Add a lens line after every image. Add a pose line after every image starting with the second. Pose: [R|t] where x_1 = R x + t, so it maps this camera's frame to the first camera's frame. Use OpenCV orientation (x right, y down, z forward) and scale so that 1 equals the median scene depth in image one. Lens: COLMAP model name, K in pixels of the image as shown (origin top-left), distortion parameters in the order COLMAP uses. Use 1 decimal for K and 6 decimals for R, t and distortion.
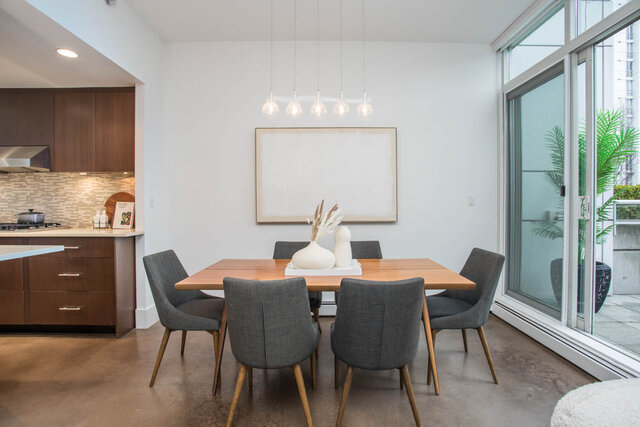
lens RADIAL K [[300.9, 0, 320.8], [0, 300.9, 206.3], [0, 0, 1]] dist [0.000344, 0.000236]
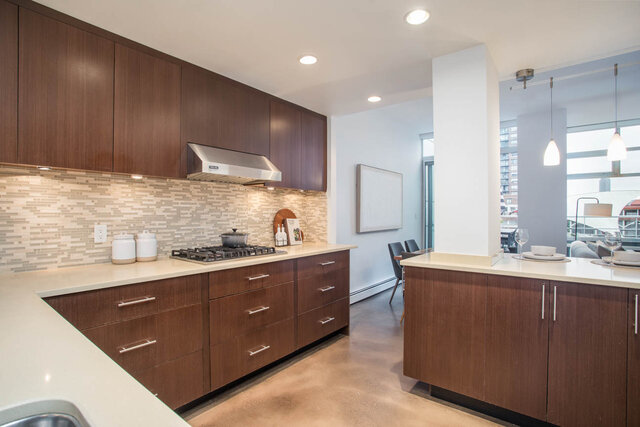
lens RADIAL K [[307.9, 0, 320.0], [0, 307.9, 213.5], [0, 0, 1]] dist [-0.001096, -0.000097]
pose [[0.630135, 0.004561, 0.776472, -1.370272], [0.003566, 0.999955, -0.008768, -0.021395], [-0.776477, 0.008294, 0.630091, 0.270163]]
